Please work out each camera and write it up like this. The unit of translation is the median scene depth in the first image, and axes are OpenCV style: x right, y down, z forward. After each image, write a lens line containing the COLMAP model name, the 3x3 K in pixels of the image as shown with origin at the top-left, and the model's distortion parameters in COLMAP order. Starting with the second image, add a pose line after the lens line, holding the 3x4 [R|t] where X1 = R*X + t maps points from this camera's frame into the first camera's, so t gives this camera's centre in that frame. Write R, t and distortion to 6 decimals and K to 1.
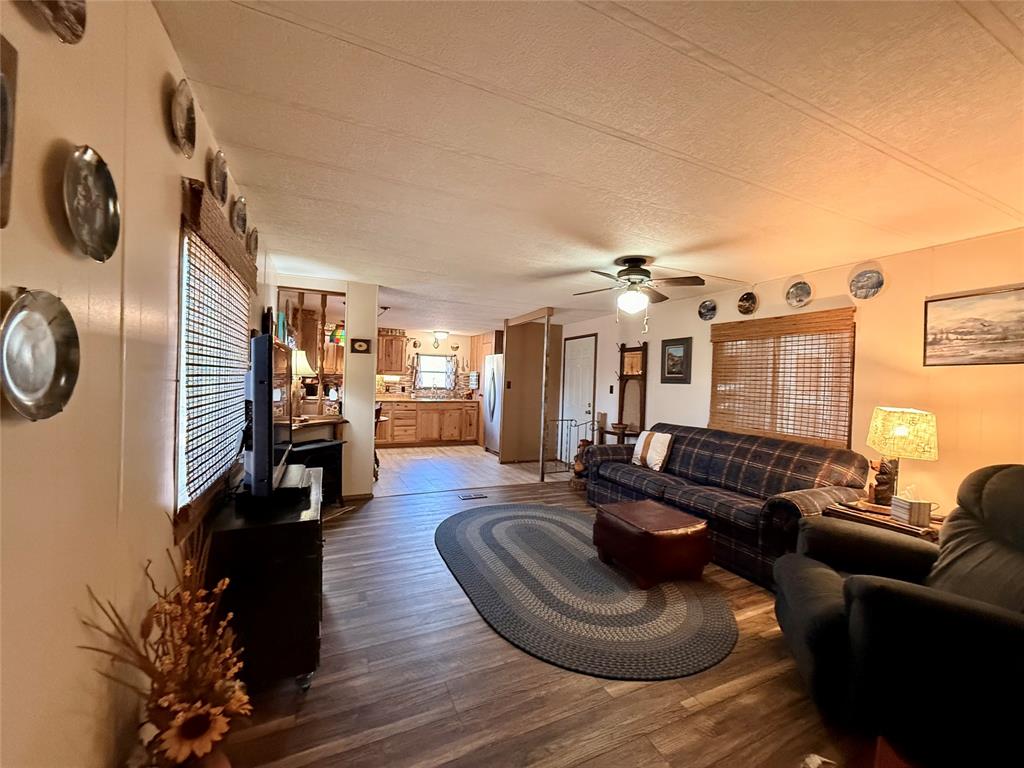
lens RADIAL K [[408.2, 0, 517.9], [0, 408.2, 386.6], [0, 0, 1]] dist [-0.000842, -0.000433]
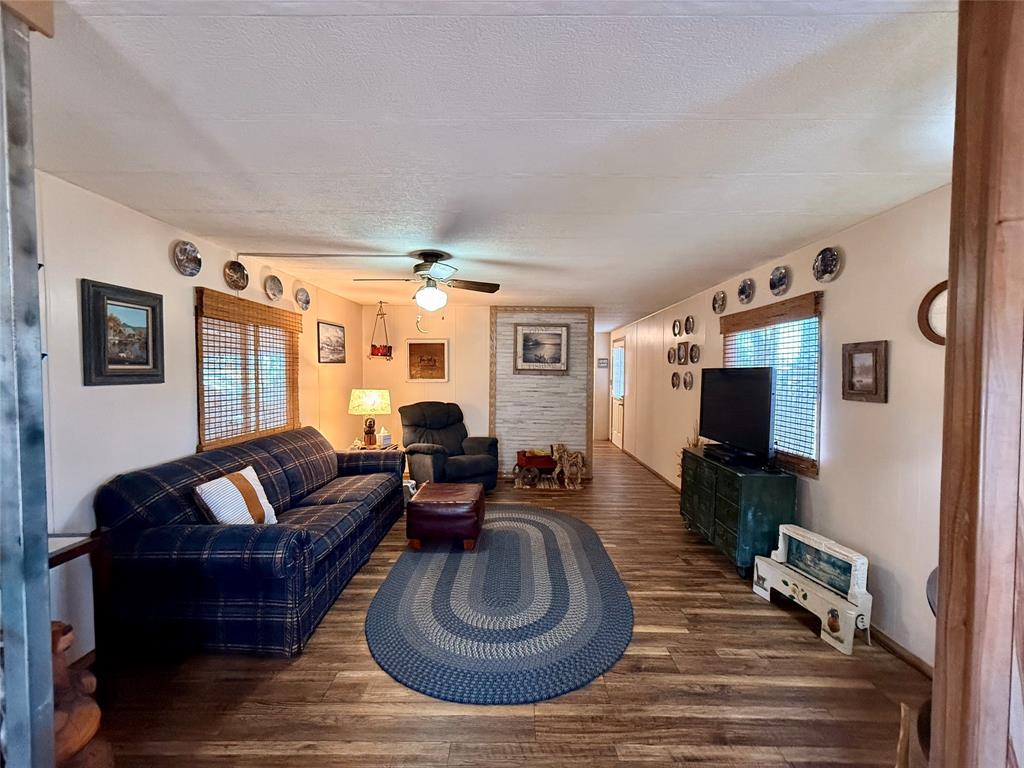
lens RADIAL K [[408.2, 0, 514.5], [0, 408.2, 385.8], [0, 0, 1]] dist [-0.000842, -0.000433]
pose [[-0.901382, -0.051432, 0.429960, -0.326052], [-0.027461, 0.997712, 0.061776, -0.070287], [-0.432154, 0.043877, -0.900732, 1.841555]]
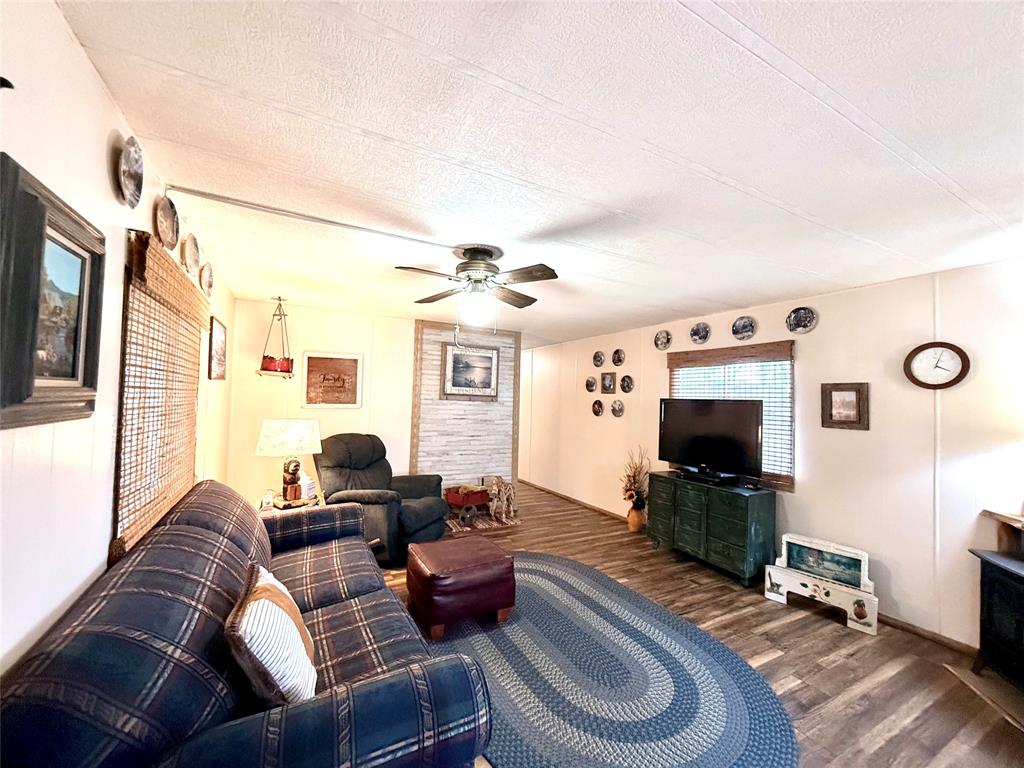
lens RADIAL K [[408.2, 0, 515.7], [0, 408.2, 385.8], [0, 0, 1]] dist [-0.000842, -0.000433]
pose [[-0.996597, -0.058999, -0.057561, 0.250407], [-0.058138, 0.998172, -0.016525, -0.053813], [0.058431, -0.013123, -0.998205, 1.812582]]
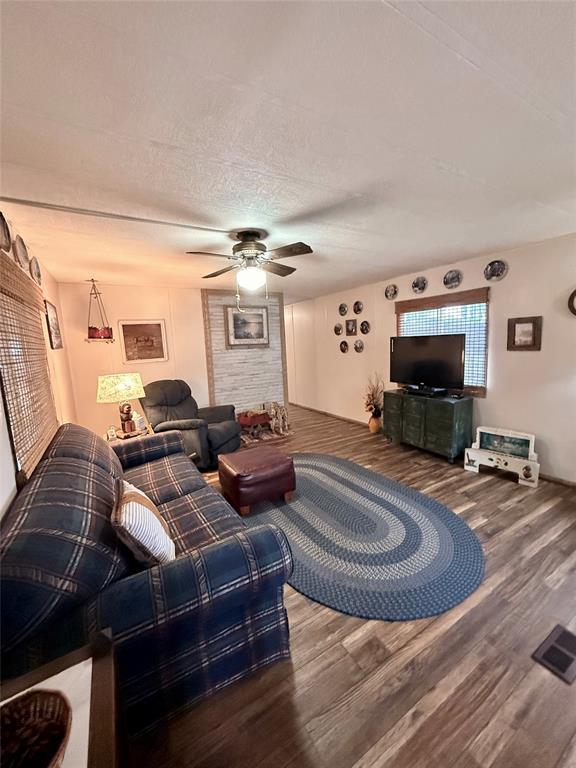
lens RADIAL K [[306.2, 0, 289.8], [0, 306.2, 381.9], [0, 0, 1]] dist [-0.000842, -0.000433]
pose [[-0.995615, 0.027672, -0.089362, 0.268911], [0.014525, 0.989391, 0.144547, -0.068790], [0.092414, 0.142615, -0.985454, 1.827131]]
